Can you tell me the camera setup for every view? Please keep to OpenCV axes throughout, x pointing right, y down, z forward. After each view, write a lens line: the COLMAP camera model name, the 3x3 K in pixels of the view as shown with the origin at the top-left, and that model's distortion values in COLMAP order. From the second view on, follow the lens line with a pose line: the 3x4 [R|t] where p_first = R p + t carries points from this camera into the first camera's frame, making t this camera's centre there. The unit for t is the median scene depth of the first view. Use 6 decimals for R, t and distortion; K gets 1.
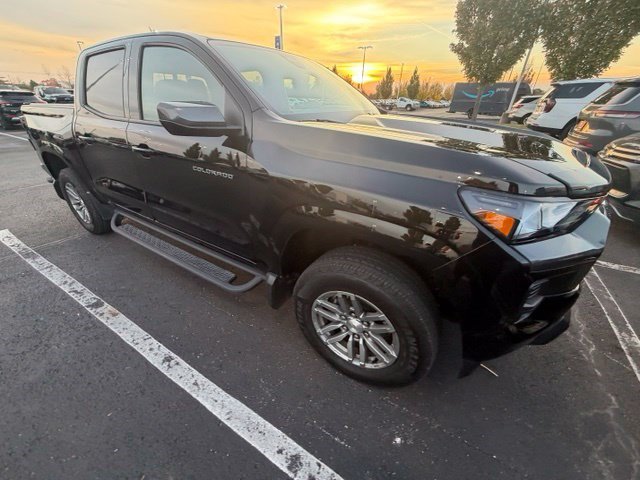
lens RADIAL K [[253.7, 0, 318.0], [0, 253.7, 241.6], [0, 0, 1]] dist [0.000957, -0.000365]
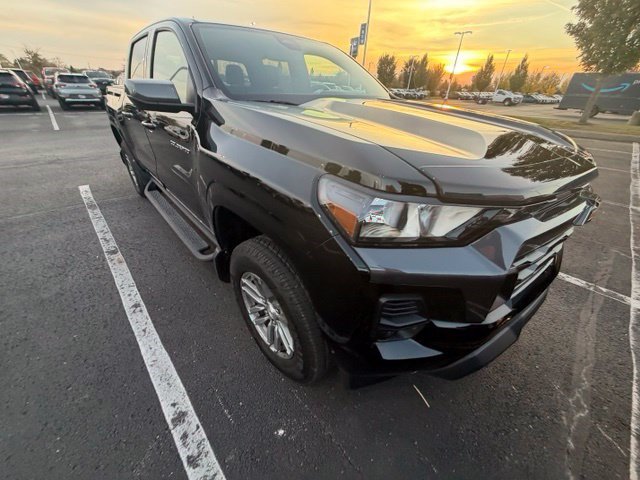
lens RADIAL K [[254.2, 0, 318.0], [0, 254.2, 240.4], [0, 0, 1]] dist [0.000603, 0.000096]
pose [[0.959625, 0.158579, -0.232321, 0.148823], [-0.152827, 0.987331, 0.042672, -0.003558], [0.236145, -0.005444, 0.971703, 0.021527]]
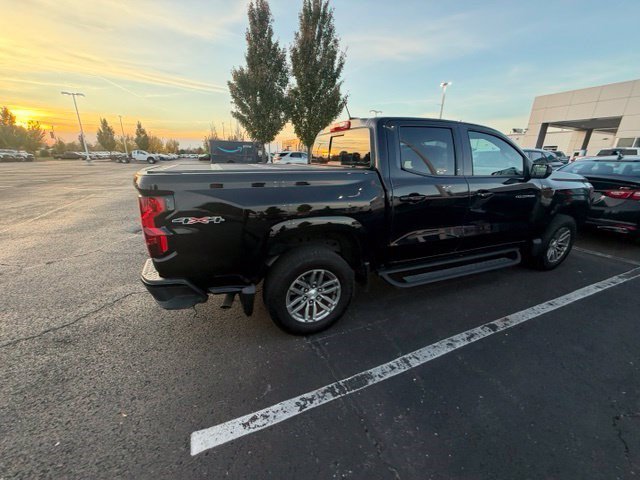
lens RADIAL K [[254.2, 0, 318.0], [0, 254.2, 240.4], [0, 0, 1]] dist [0.000603, 0.000096]
pose [[0.581633, -0.258655, 0.771233, -0.925328], [0.389609, 0.920858, 0.015008, -0.192581], [-0.714079, 0.291750, 0.636376, 0.310890]]
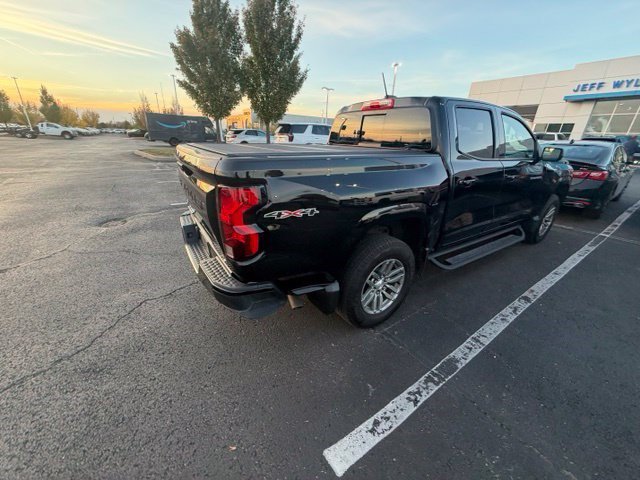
lens RADIAL K [[254.2, 0, 318.0], [0, 254.2, 240.4], [0, 0, 1]] dist [0.000603, 0.000096]
pose [[0.415847, -0.343054, 0.842250, -0.993406], [0.418764, 0.894331, 0.157509, -0.284740], [-0.807284, 0.287204, 0.515563, 0.478137]]
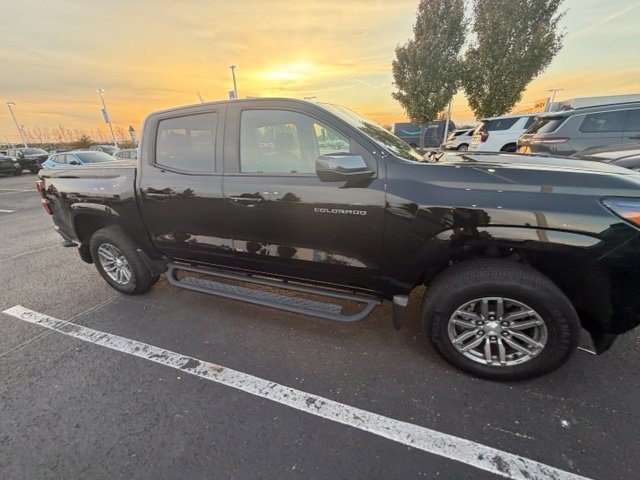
lens RADIAL K [[253.7, 0, 318.0], [0, 253.7, 241.6], [0, 0, 1]] dist [0.000957, -0.000365]
pose [[0.980792, -0.121409, 0.152668, -0.218890], [0.141276, 0.981813, -0.126822, -0.004865], [-0.134495, 0.145954, 0.980106, -0.019528]]
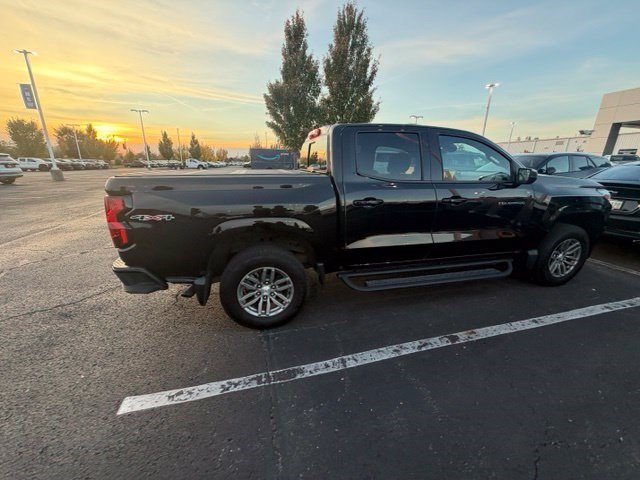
lens RADIAL K [[254.5, 0, 317.3], [0, 254.5, 239.3], [0, 0, 1]] dist [0.000791, 0.000404]
pose [[0.699990, -0.211746, 0.682039, -0.845790], [0.348691, 0.934793, -0.067653, -0.123257], [-0.623240, 0.285177, 0.728180, 0.190689]]
